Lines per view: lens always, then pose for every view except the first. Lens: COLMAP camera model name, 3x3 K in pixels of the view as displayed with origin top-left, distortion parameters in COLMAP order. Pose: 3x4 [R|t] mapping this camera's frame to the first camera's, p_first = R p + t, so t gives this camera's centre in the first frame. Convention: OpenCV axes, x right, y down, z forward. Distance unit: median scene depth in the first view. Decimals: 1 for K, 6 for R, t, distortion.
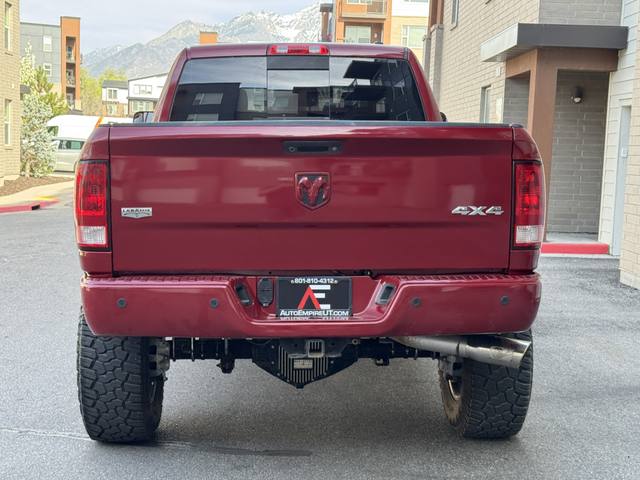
lens RADIAL K [[978.2, 0, 320.0], [0, 978.2, 240.0], [0, 0, 1]] dist [0.138347, -0.035353]
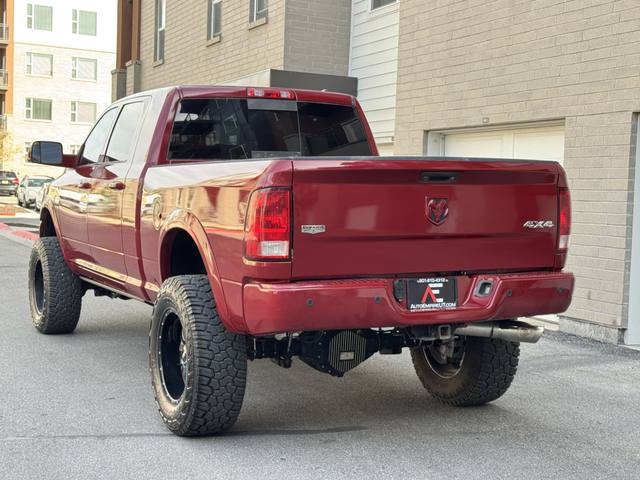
lens RADIAL K [[975.8, 0, 320.2], [0, 975.8, 219.1], [0, 0, 1]] dist [0.119161, -0.023392]
pose [[0.918405, -0.010074, 0.395514, -0.622009], [0.030466, 0.998508, -0.045311, 0.014361], [-0.394468, 0.053664, 0.917341, -0.119513]]
